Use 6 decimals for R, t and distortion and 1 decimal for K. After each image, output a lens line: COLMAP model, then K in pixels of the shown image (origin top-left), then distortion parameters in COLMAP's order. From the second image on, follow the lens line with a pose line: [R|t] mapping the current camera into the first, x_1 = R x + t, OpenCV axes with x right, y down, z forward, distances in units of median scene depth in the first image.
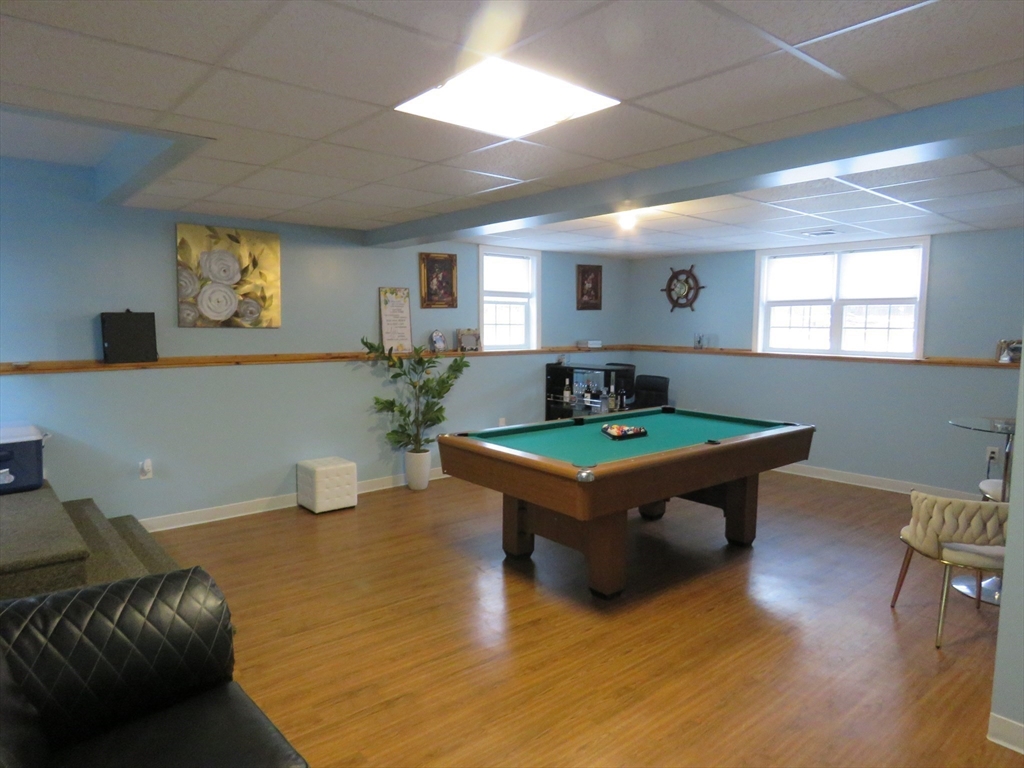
lens RADIAL K [[650.8, 0, 510.0], [0, 650.8, 383.8], [0, 0, 1]] dist [0.000243, 0.003658]
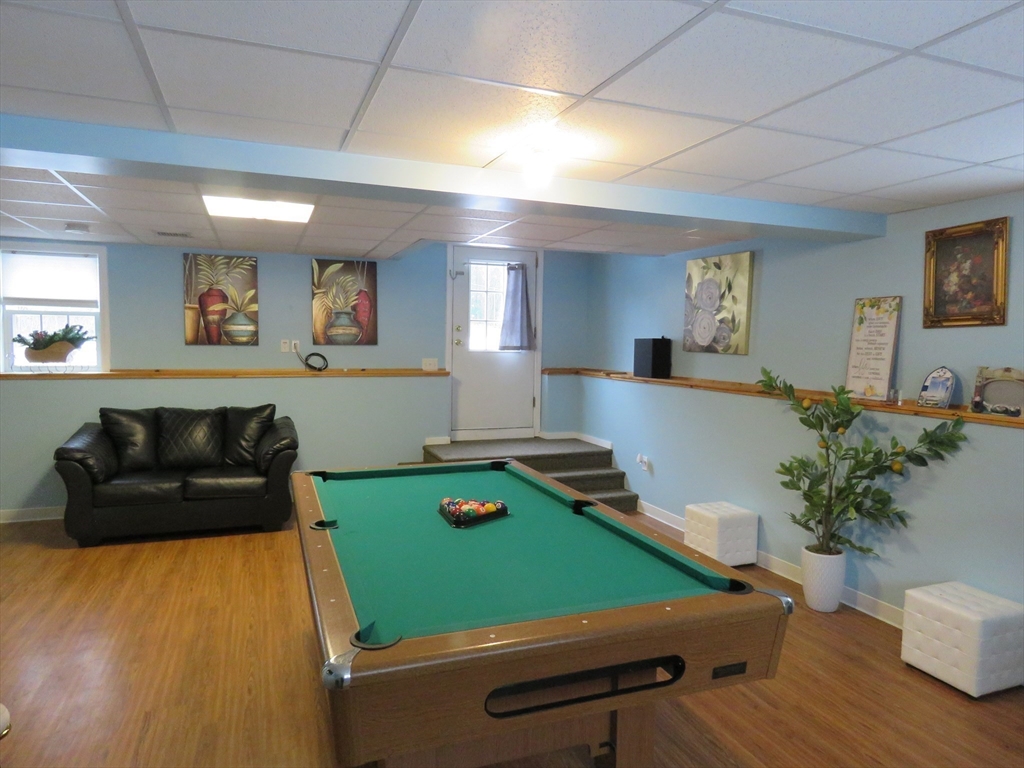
lens RADIAL K [[650.8, 0, 509.1], [0, 650.8, 385.6], [0, 0, 1]] dist [0.000243, 0.003658]
pose [[-0.327359, 0.060085, -0.942988, 0.636976], [-0.103066, 0.989751, 0.098844, -0.101825], [0.939262, 0.129548, -0.317812, 1.013503]]
